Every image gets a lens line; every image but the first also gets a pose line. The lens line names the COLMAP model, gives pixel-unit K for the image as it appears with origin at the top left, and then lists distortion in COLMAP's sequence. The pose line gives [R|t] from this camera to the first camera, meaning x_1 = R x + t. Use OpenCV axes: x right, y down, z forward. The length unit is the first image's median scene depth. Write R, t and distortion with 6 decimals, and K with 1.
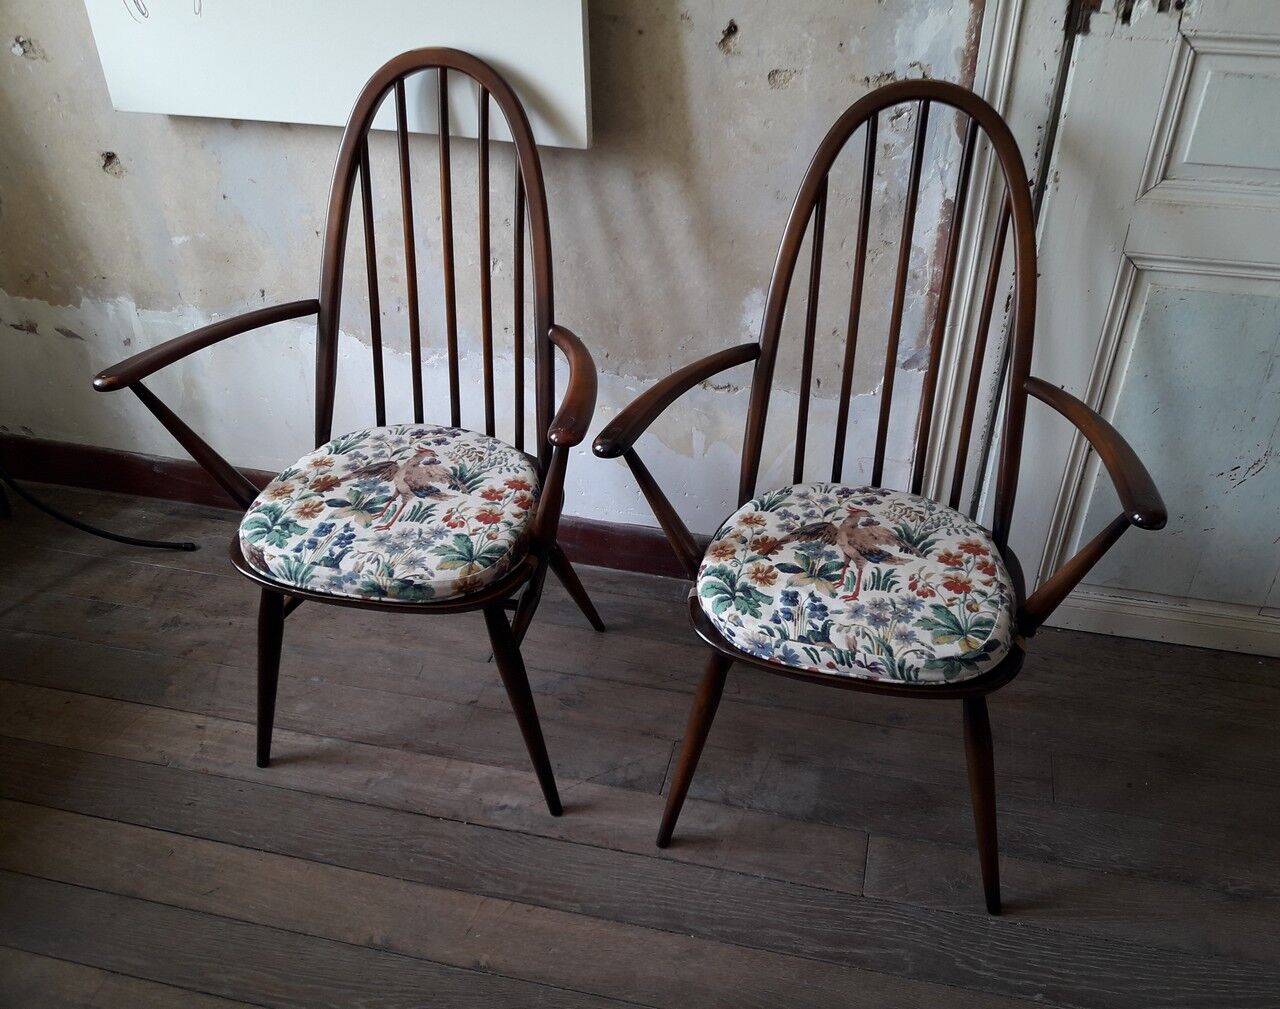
lens RADIAL K [[1132.3, 0, 673.0], [0, 1132.3, 503.9], [0, 0, 1]] dist [0.017053, -0.015561]
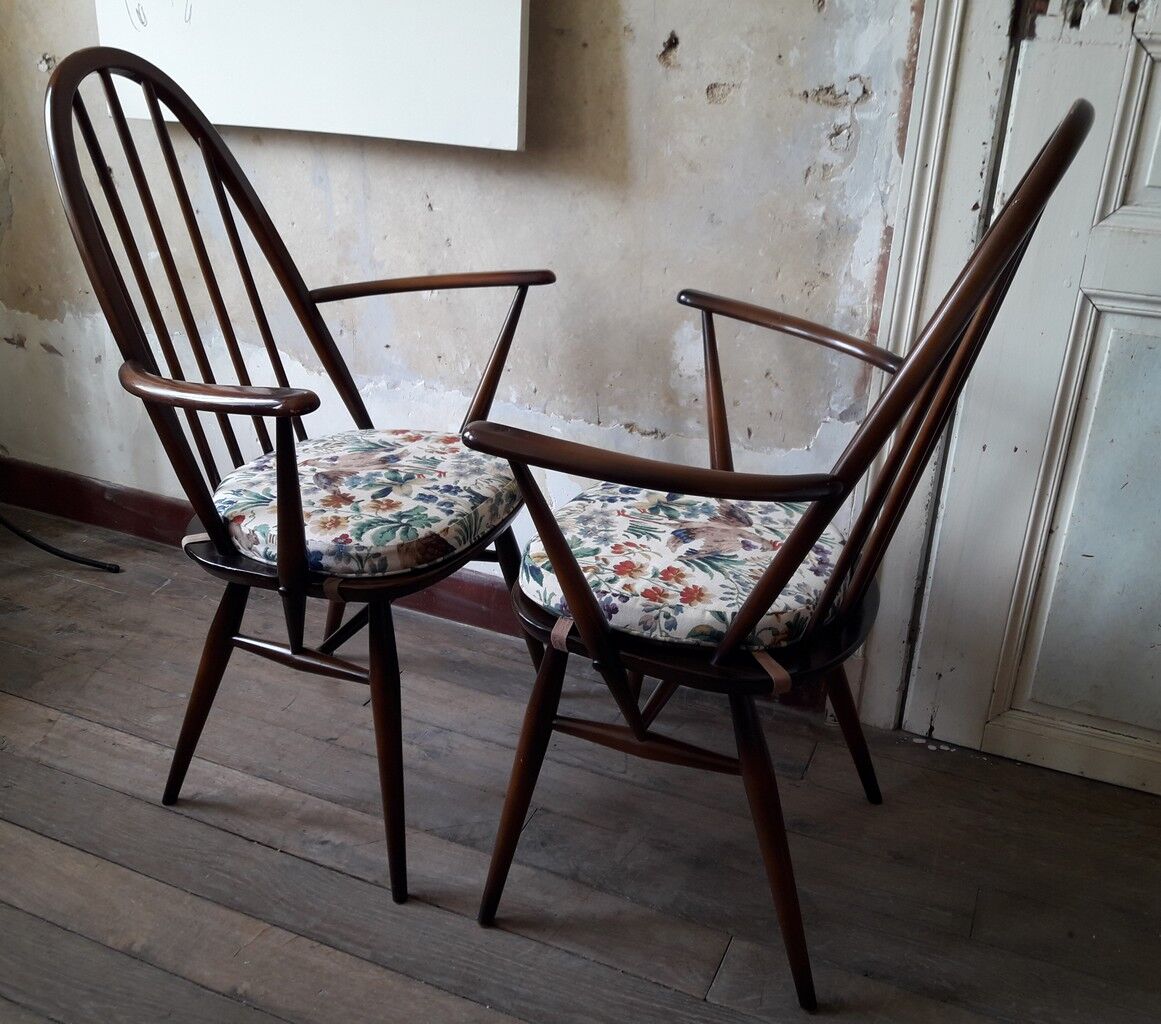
lens RADIAL K [[1149.0, 0, 581.9], [0, 1149.0, 497.6], [0, 0, 1]] dist [0.003445, 0.000000]
pose [[0.981105, 0.108339, -0.160297, 0.168972], [-0.141372, 0.967063, -0.211668, 0.179353], [0.132086, 0.230330, 0.964107, 0.109635]]
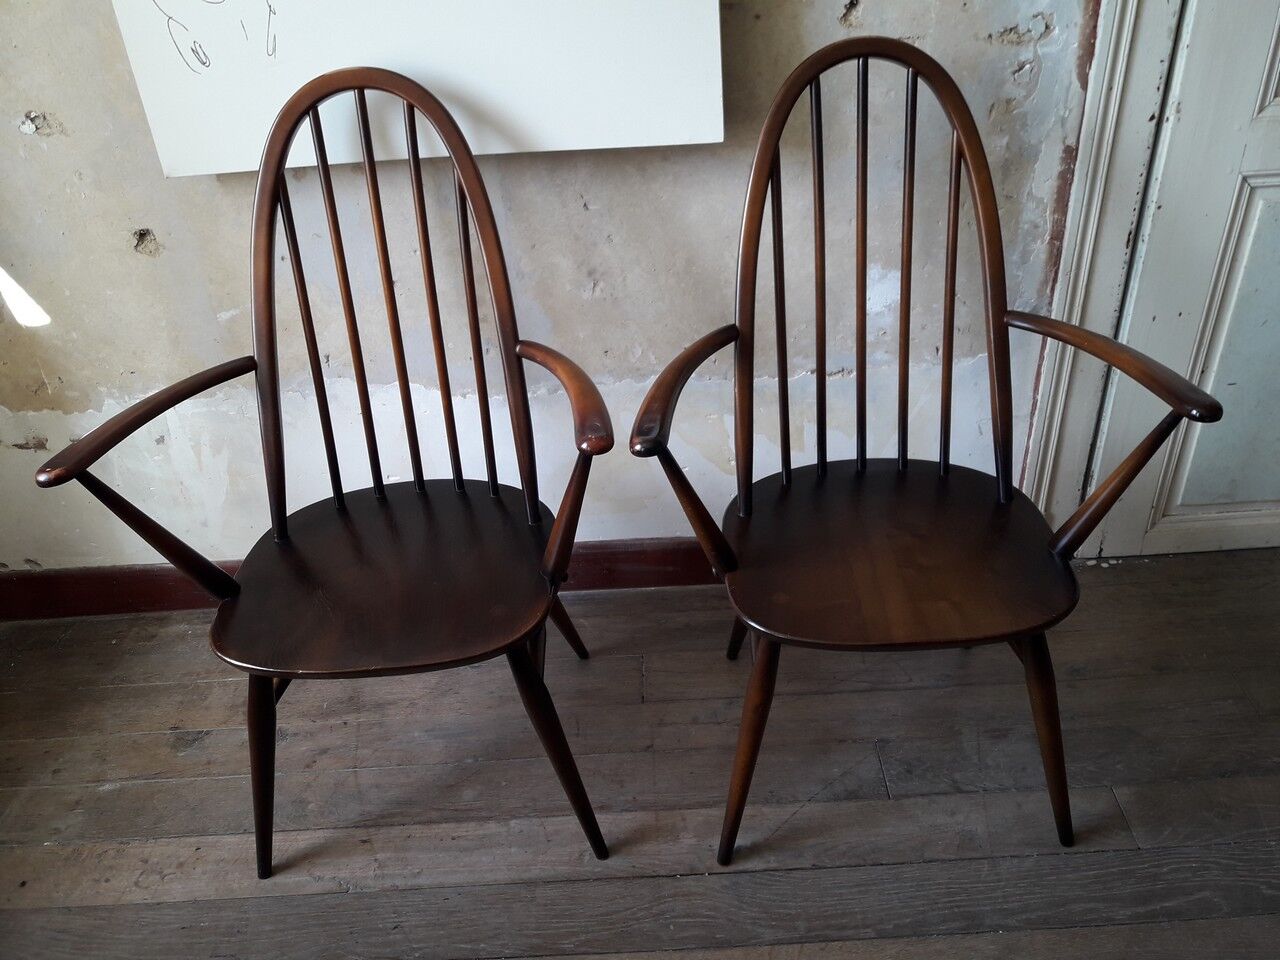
lens RADIAL K [[1100.6, 0, 640.4], [0, 1100.6, 480.9], [0, 0, 1]] dist [0.018977, -0.056050]
pose [[0.970647, -0.179495, 0.160079, -0.335688], [0.186777, 0.981896, -0.031542, -0.015792], [-0.151520, 0.060515, 0.986600, 0.107406]]
